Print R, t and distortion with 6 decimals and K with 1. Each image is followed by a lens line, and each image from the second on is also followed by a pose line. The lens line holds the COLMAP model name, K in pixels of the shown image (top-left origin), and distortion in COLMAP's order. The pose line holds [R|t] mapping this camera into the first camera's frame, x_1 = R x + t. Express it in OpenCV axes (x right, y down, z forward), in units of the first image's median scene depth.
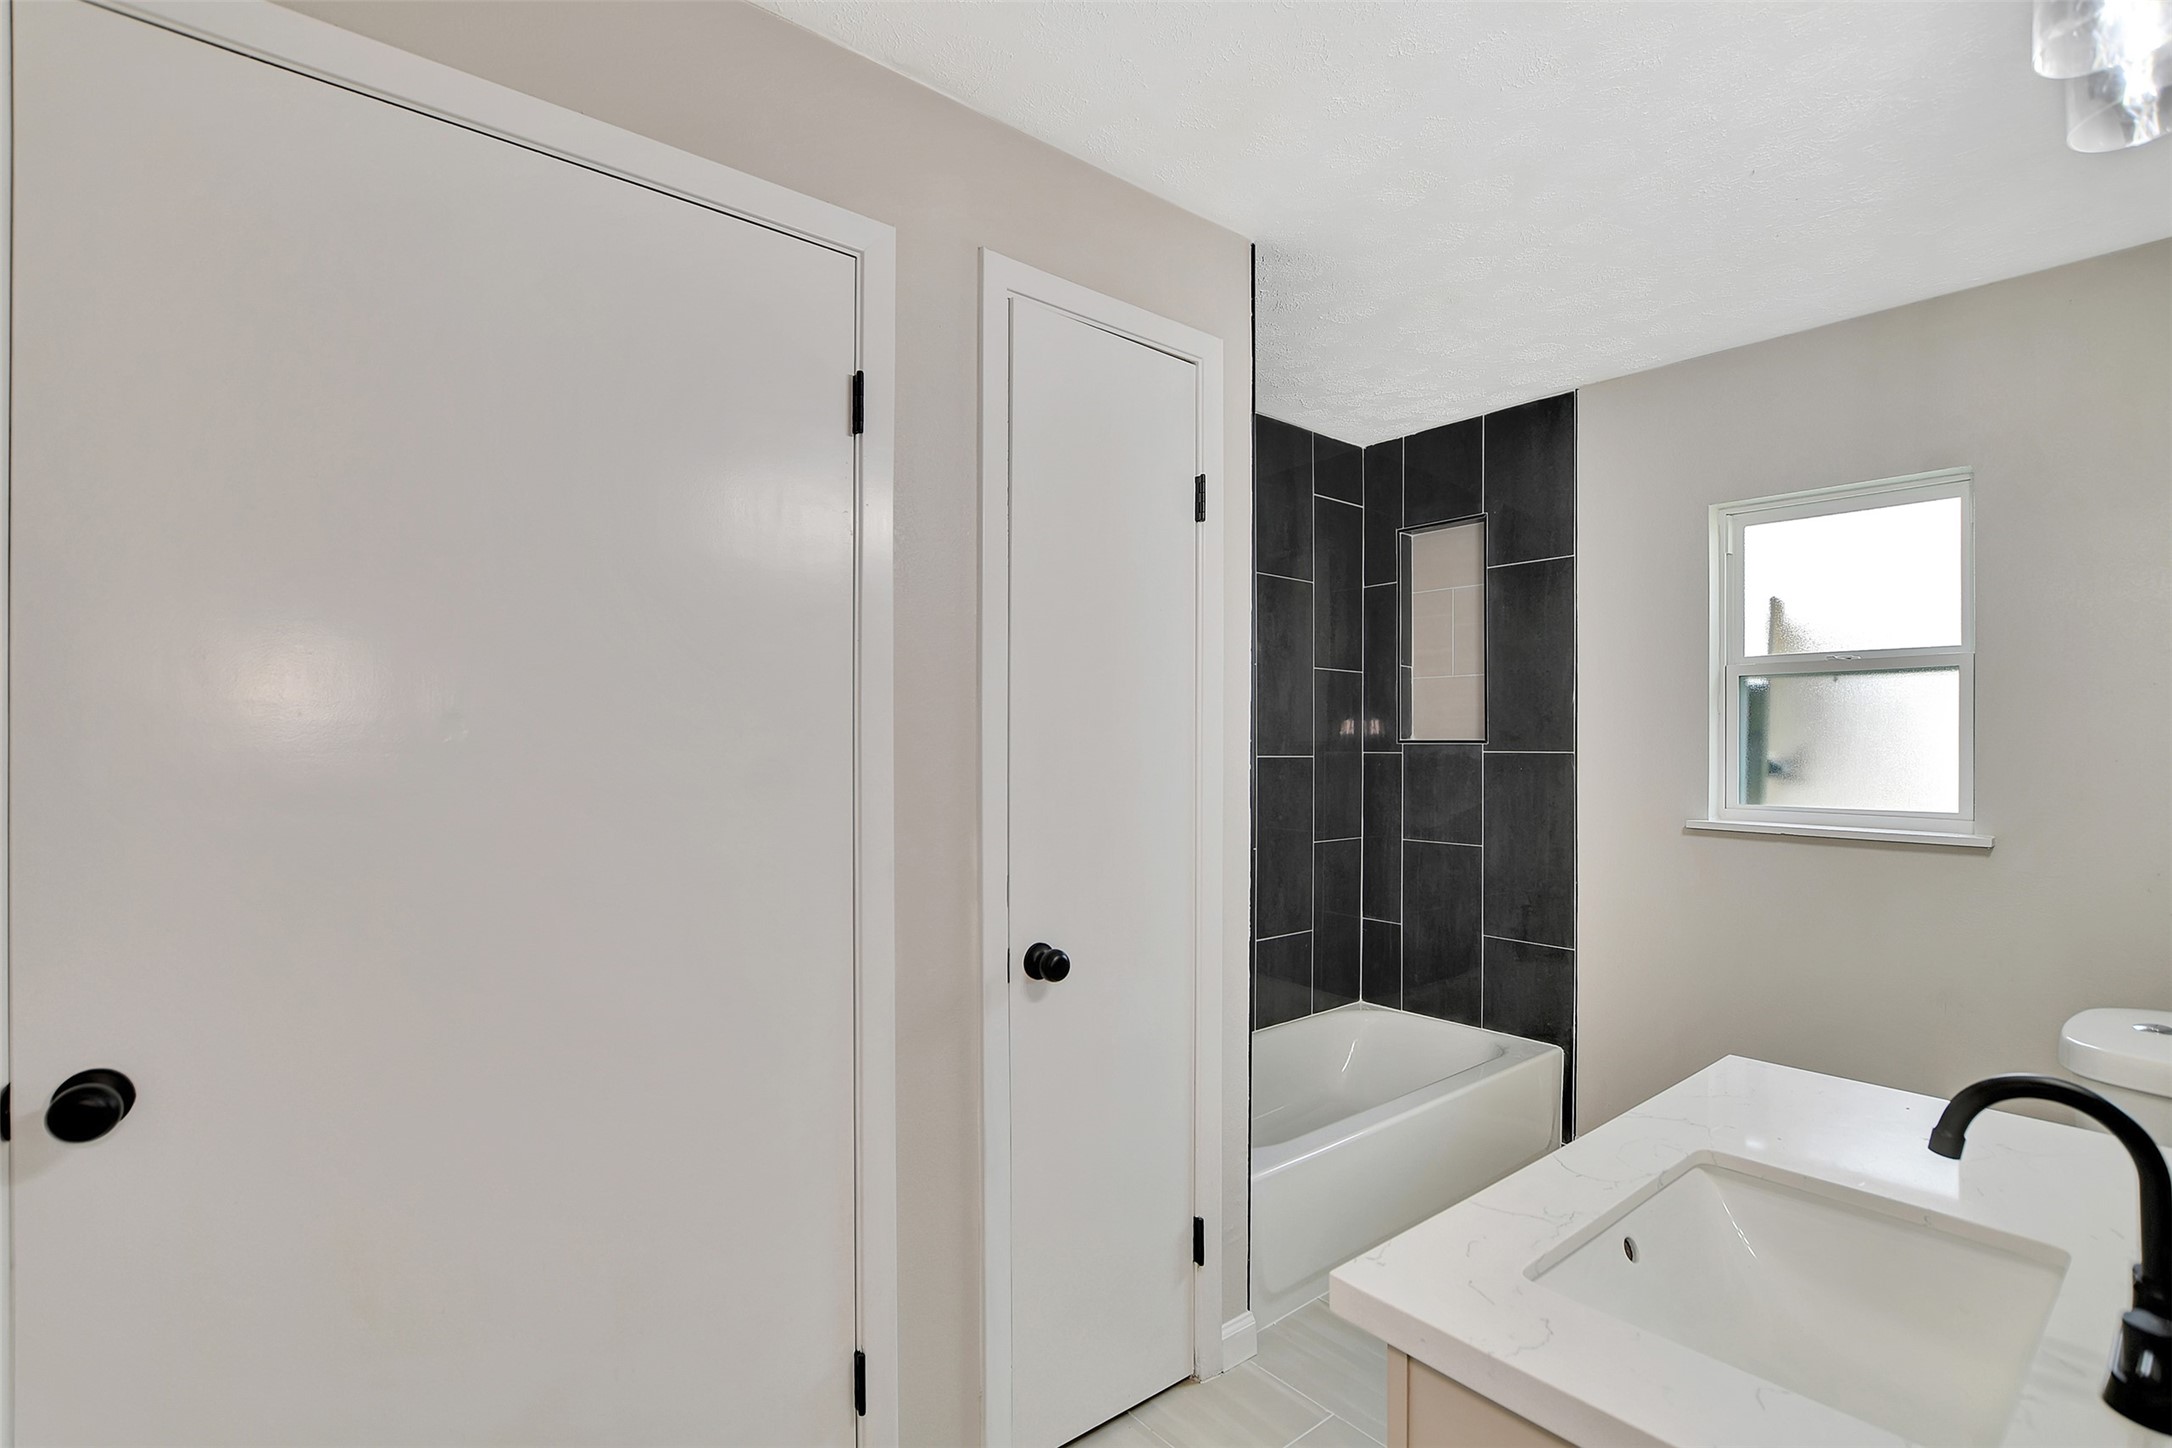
lens RADIAL K [[973.8, 0, 1094.2], [0, 973.8, 724.7], [0, 0, 1]] dist [-0.024685, 0.002796]
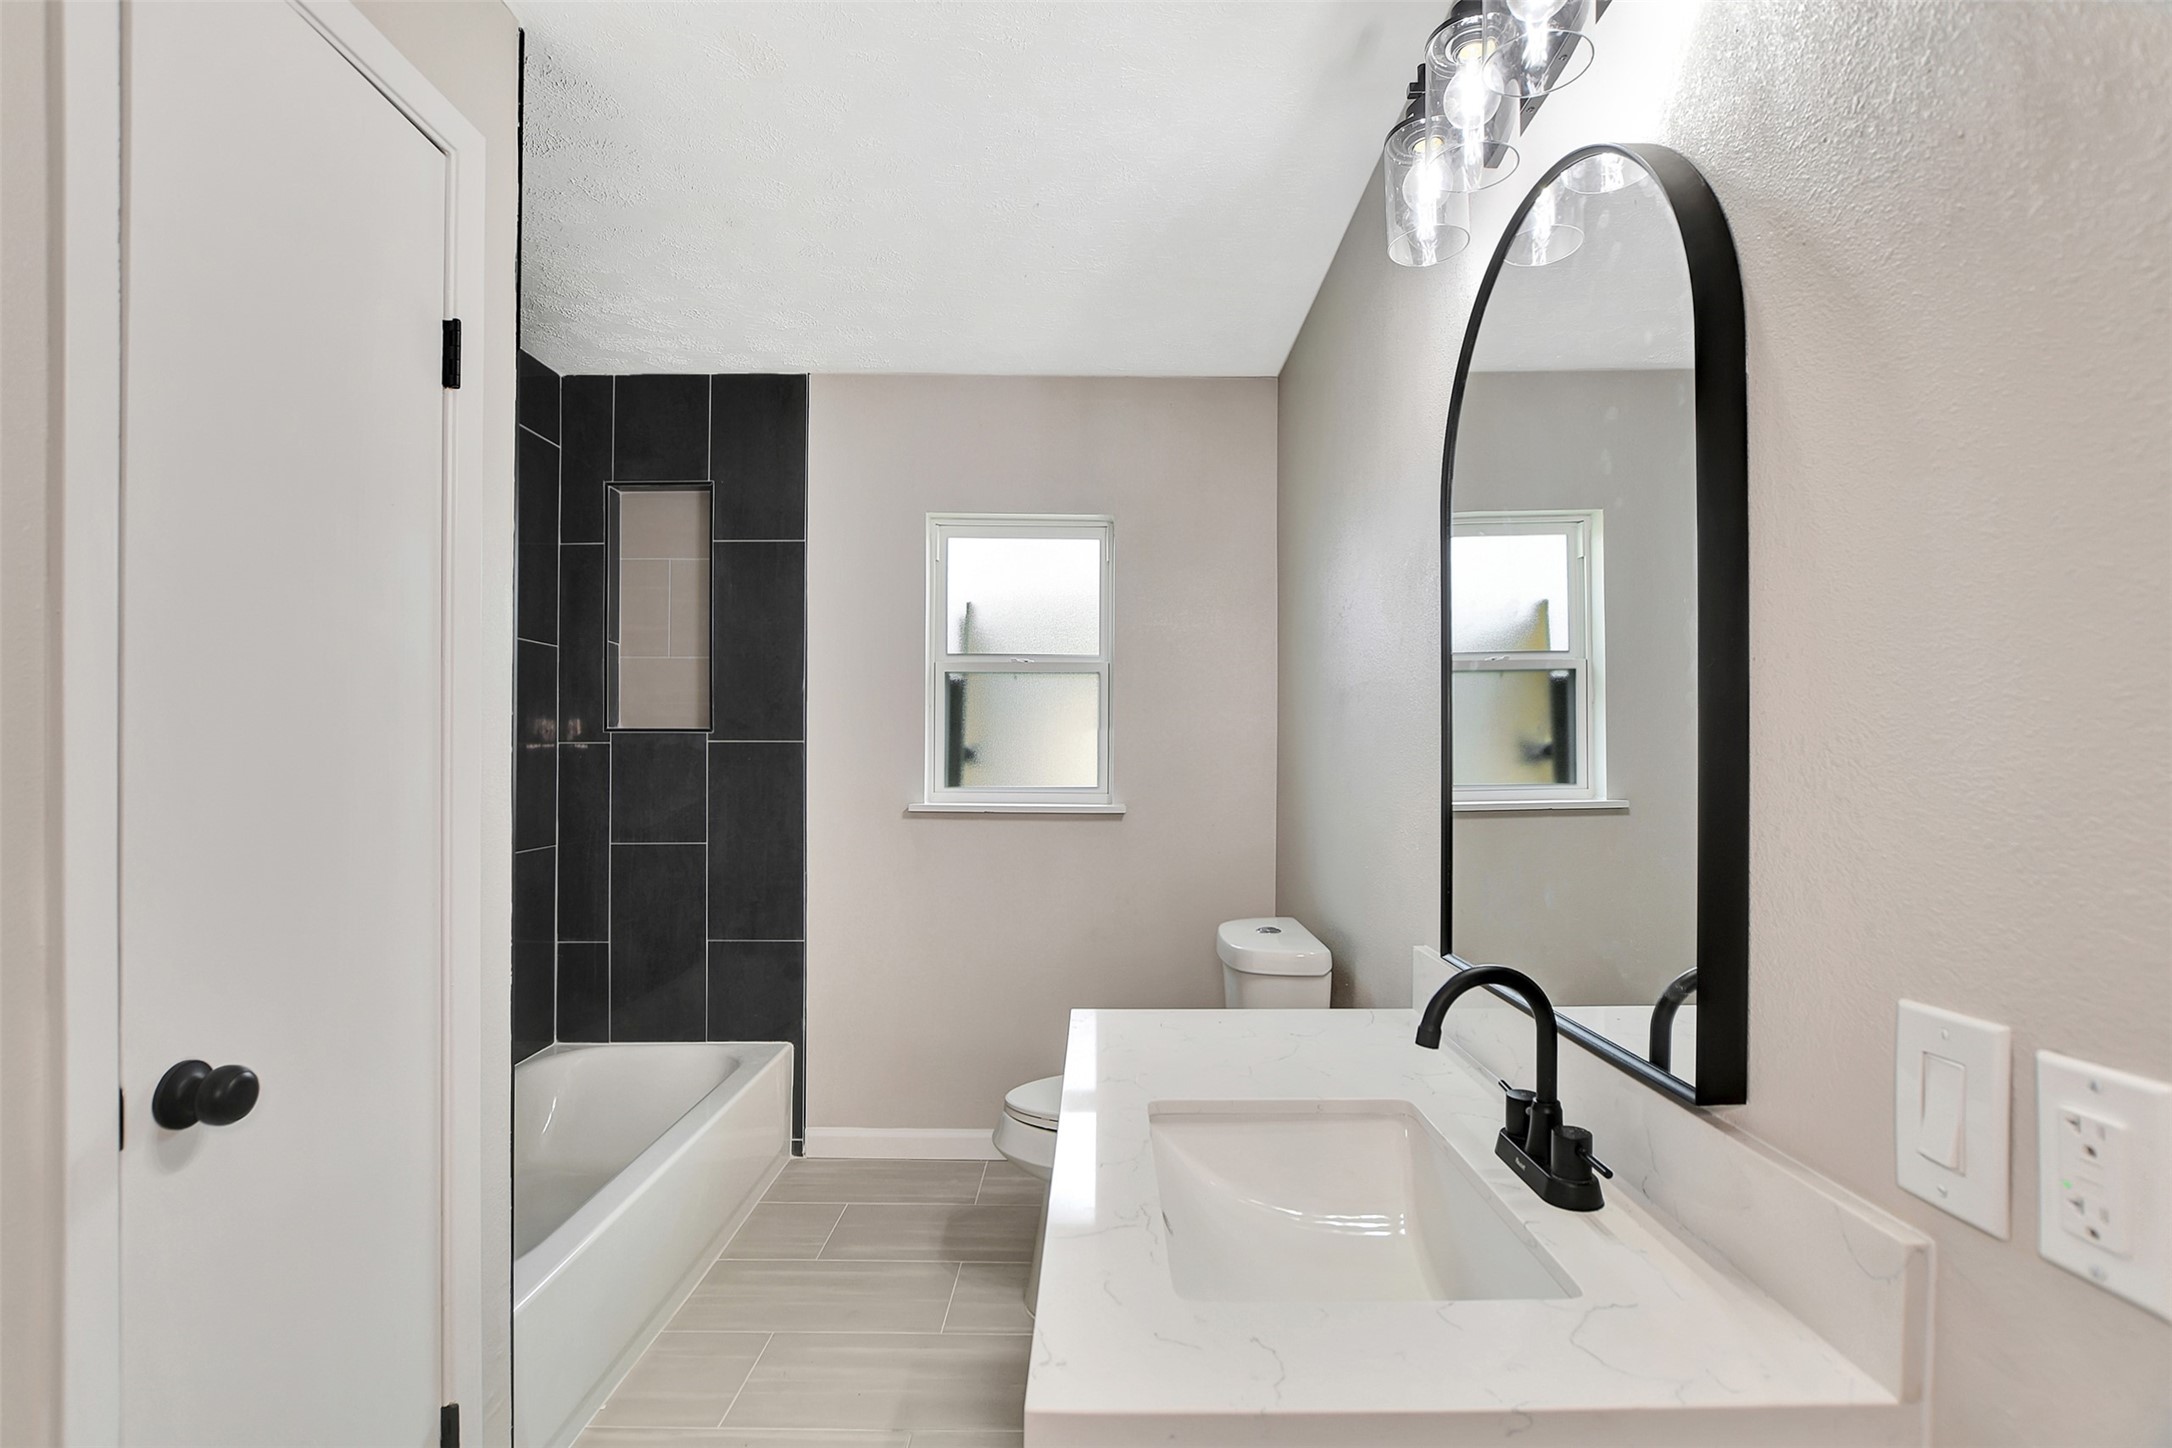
lens RADIAL K [[973.8, 0, 1085.9], [0, 973.8, 741.6], [0, 0, 1]] dist [-0.024685, 0.002796]
pose [[0.639352, 0.002910, 0.768908, -0.079802], [-0.013337, 0.999884, 0.007306, 0.017891], [-0.768798, -0.014926, 0.639317, 0.146189]]
